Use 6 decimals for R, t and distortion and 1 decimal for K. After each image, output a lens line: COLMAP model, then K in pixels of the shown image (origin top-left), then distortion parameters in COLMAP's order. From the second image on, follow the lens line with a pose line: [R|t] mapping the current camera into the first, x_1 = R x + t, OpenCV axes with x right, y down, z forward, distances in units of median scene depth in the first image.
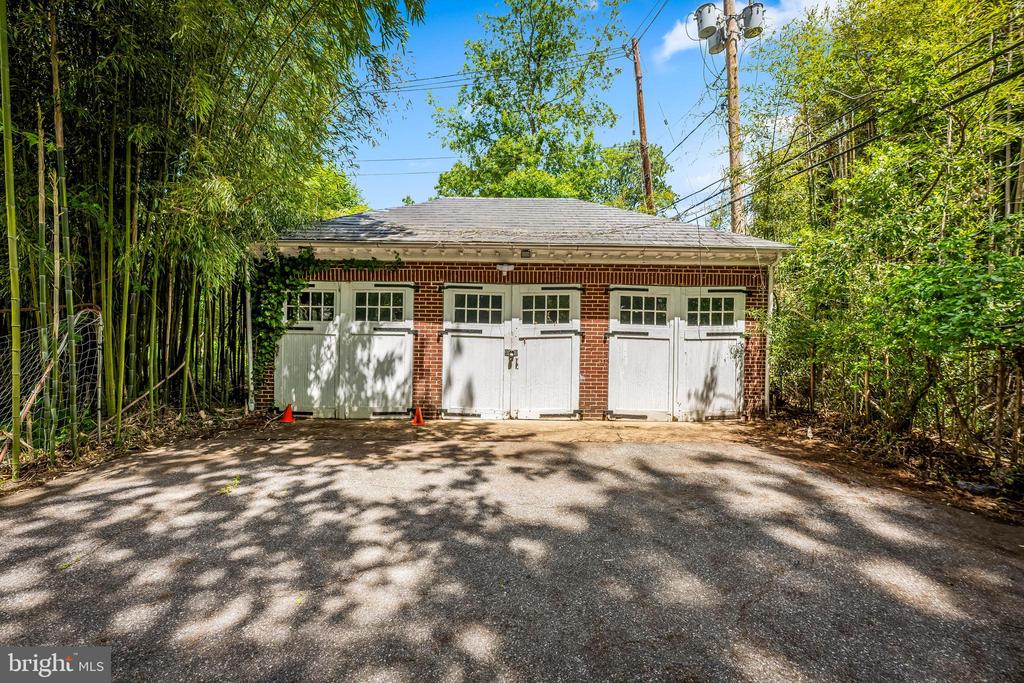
lens RADIAL K [[412.3, 0, 509.3], [0, 412.3, 348.1], [0, 0, 1]] dist [-0.000190, -0.000503]
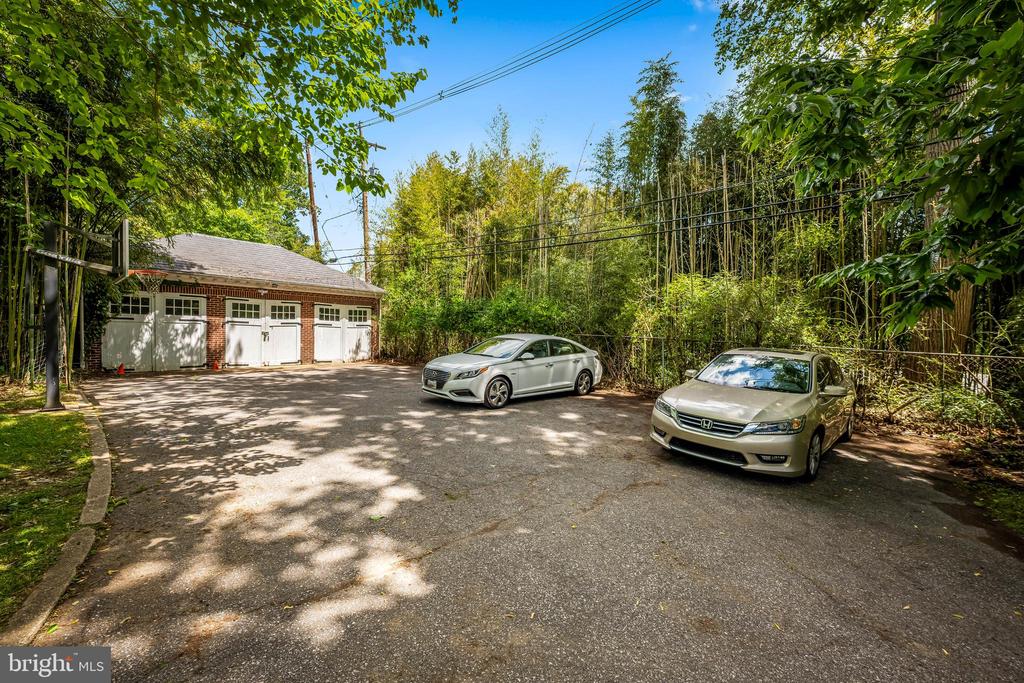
lens RADIAL K [[412.3, 0, 510.5], [0, 412.3, 339.1], [0, 0, 1]] dist [-0.000190, -0.000503]
pose [[0.666059, -0.010392, 0.745827, -0.702393], [0.006617, 0.999946, 0.008023, 0.031795], [-0.745870, -0.000408, 0.666092, -1.244466]]
